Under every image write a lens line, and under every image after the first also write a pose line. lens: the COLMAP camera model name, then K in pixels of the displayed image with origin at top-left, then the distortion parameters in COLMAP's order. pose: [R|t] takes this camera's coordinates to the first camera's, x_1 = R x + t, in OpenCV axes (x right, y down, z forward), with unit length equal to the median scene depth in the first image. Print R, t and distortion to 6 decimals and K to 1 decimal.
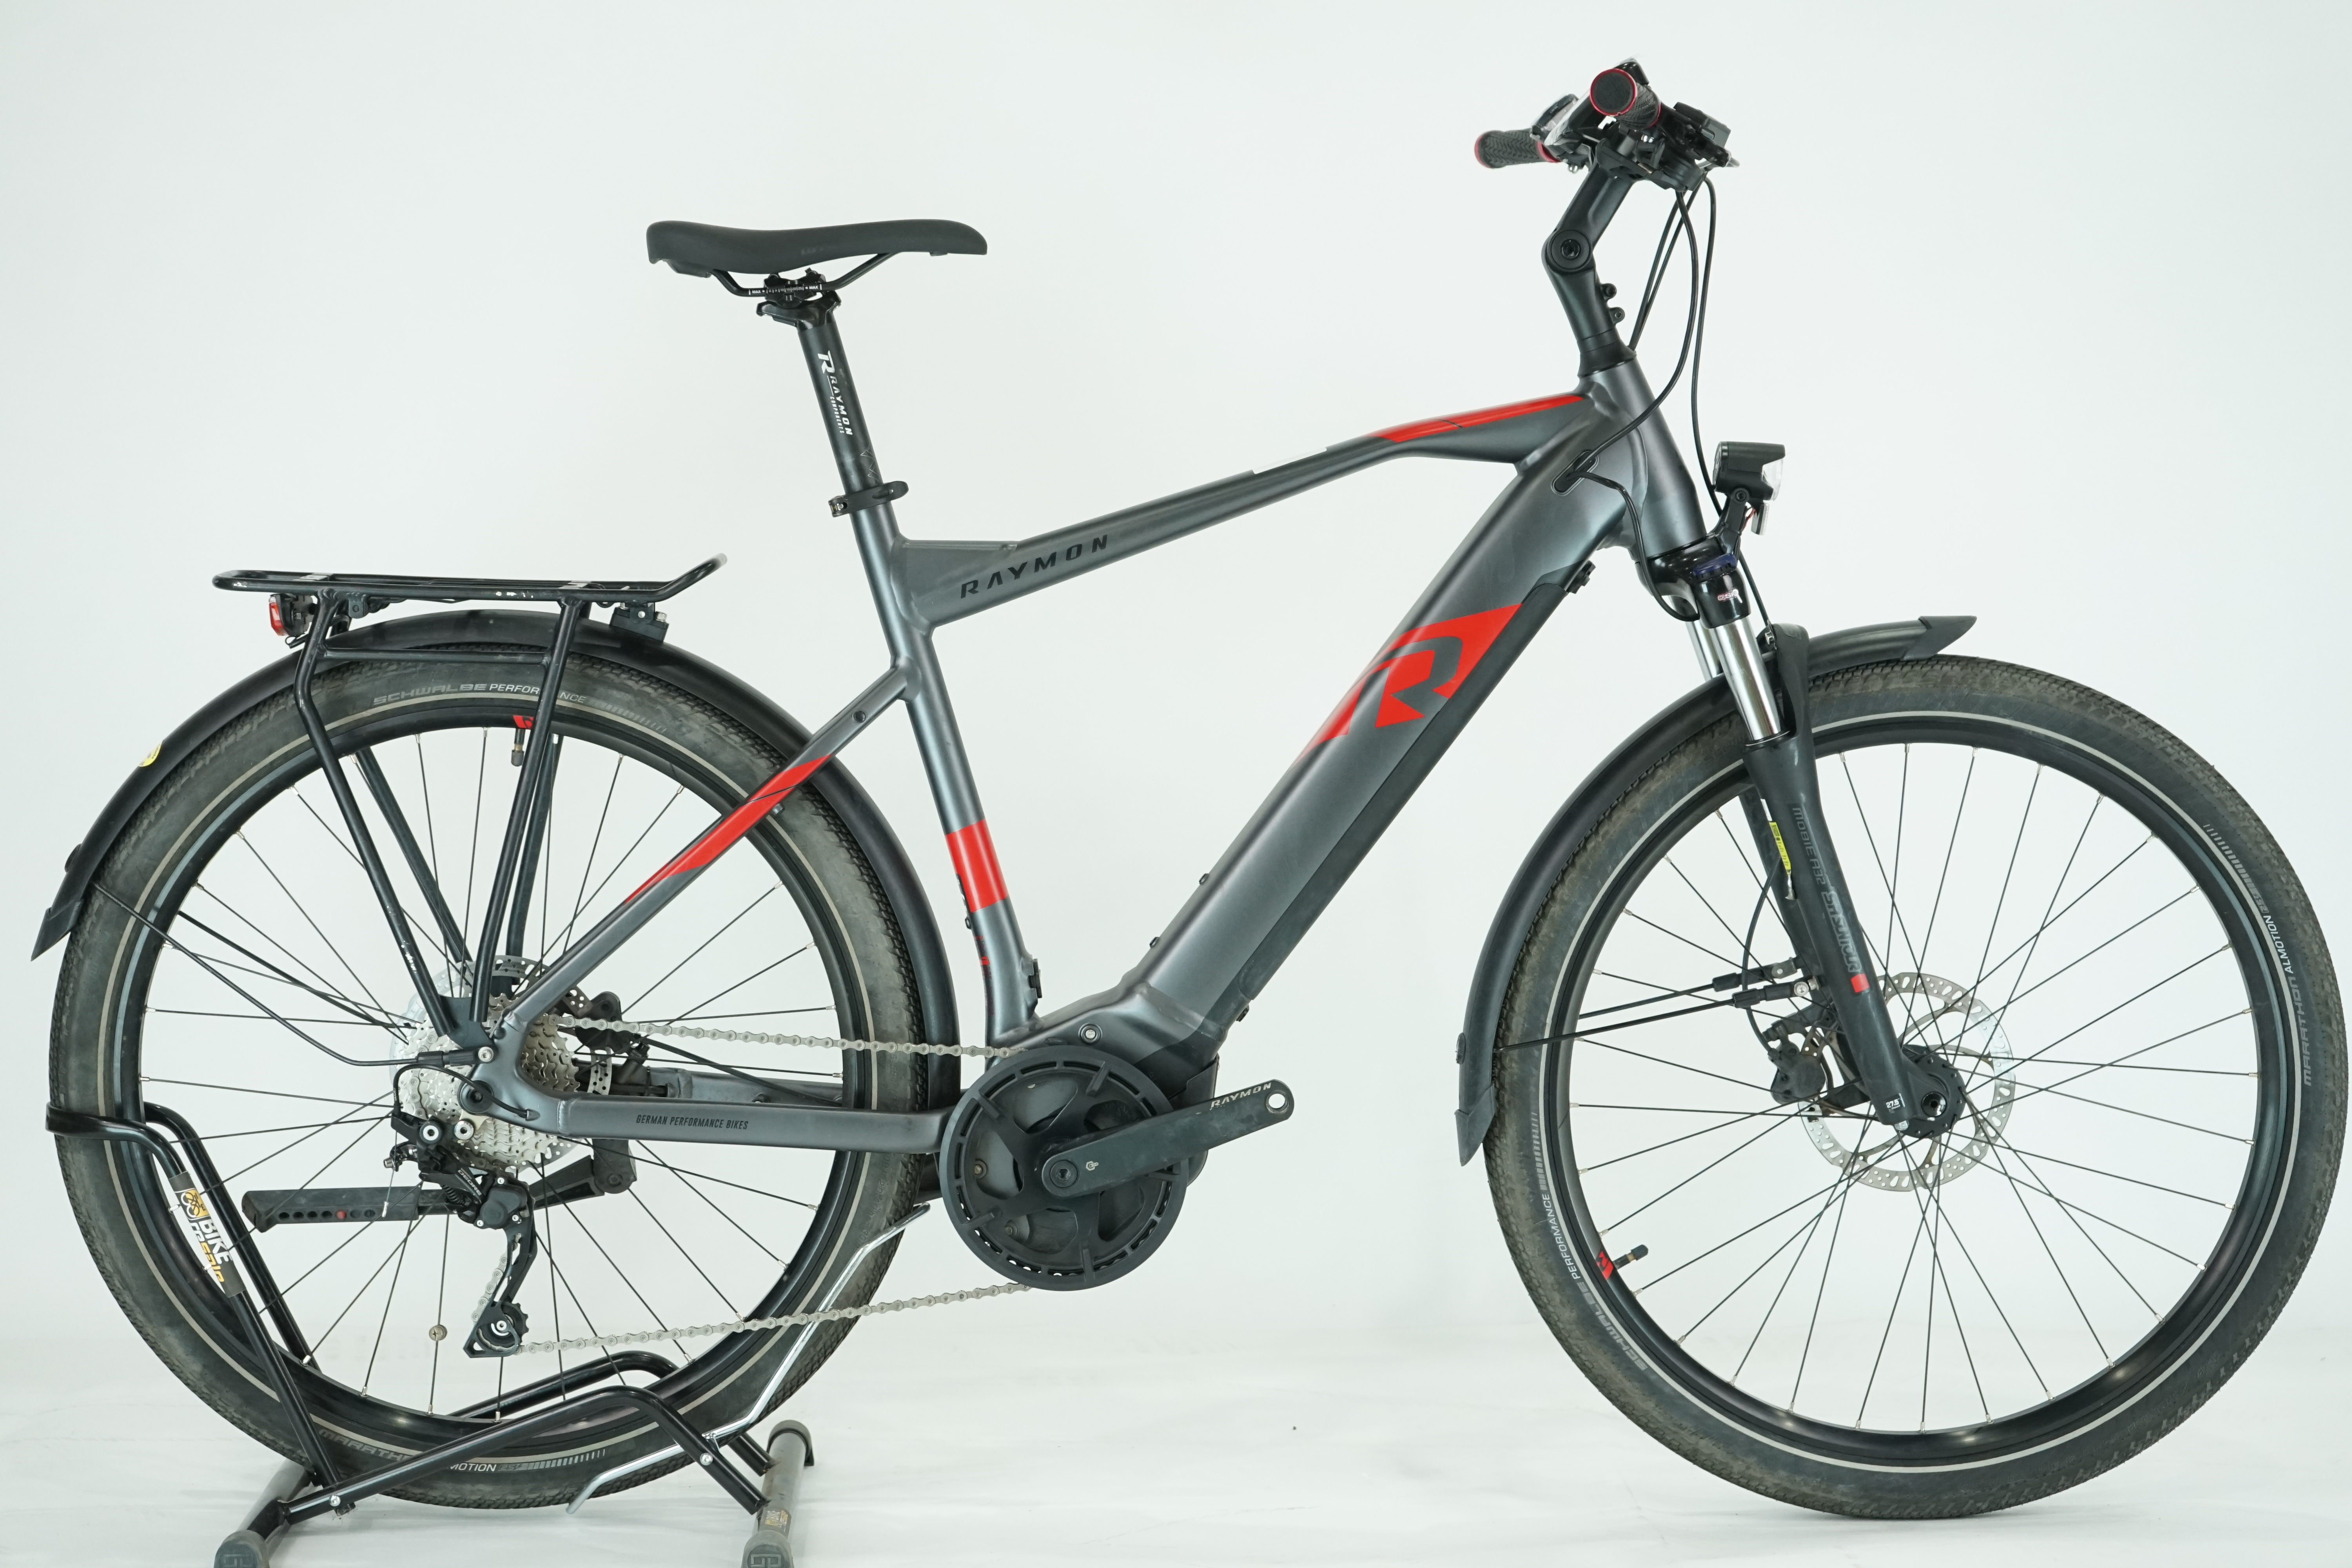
lens RADIAL K [[4458.2, 0, 1176.1], [0, 4458.2, 787.6], [0, 0, 1]] dist [-0.079545, 0.000000]
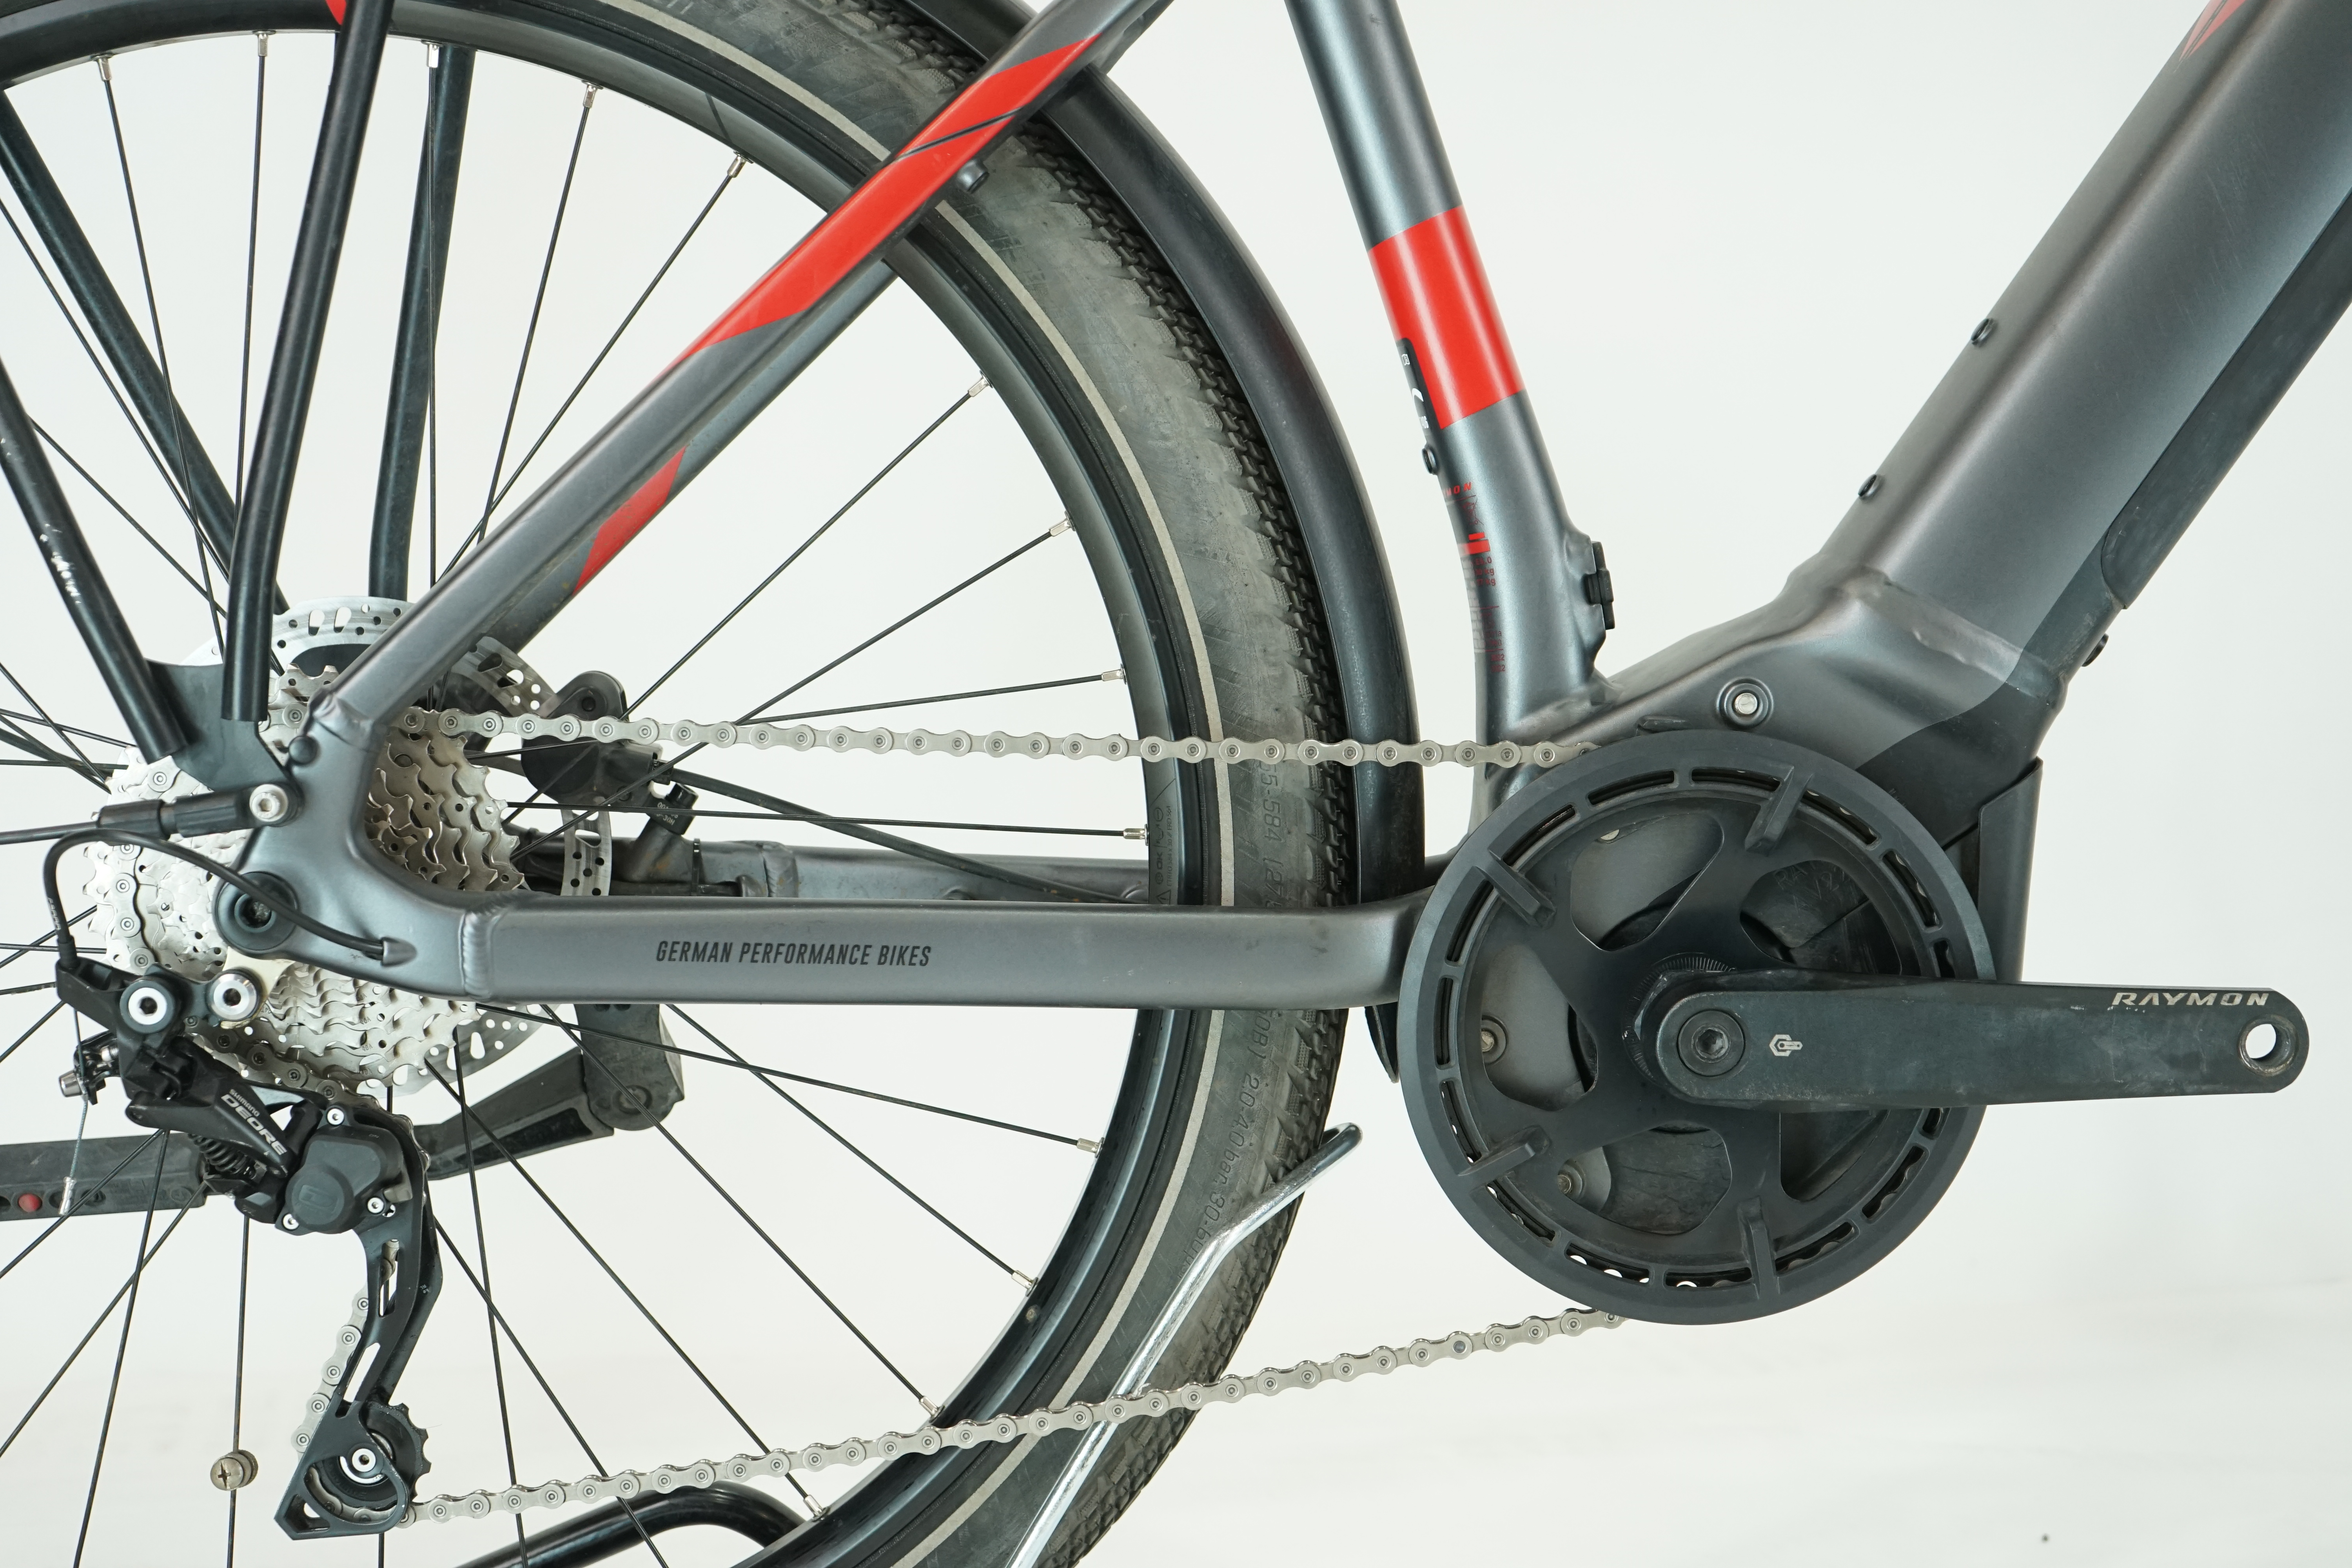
lens RADIAL K [[3419.9, 0, 1175.8], [0, 3419.9, 778.5], [0, 0, 1]] dist [-0.027743, 0.000000]
pose [[0.999007, -0.042011, -0.014816, -0.067522], [0.042075, 0.999106, 0.004036, 0.058566], [0.014633, -0.004656, 0.999882, 0.678652]]
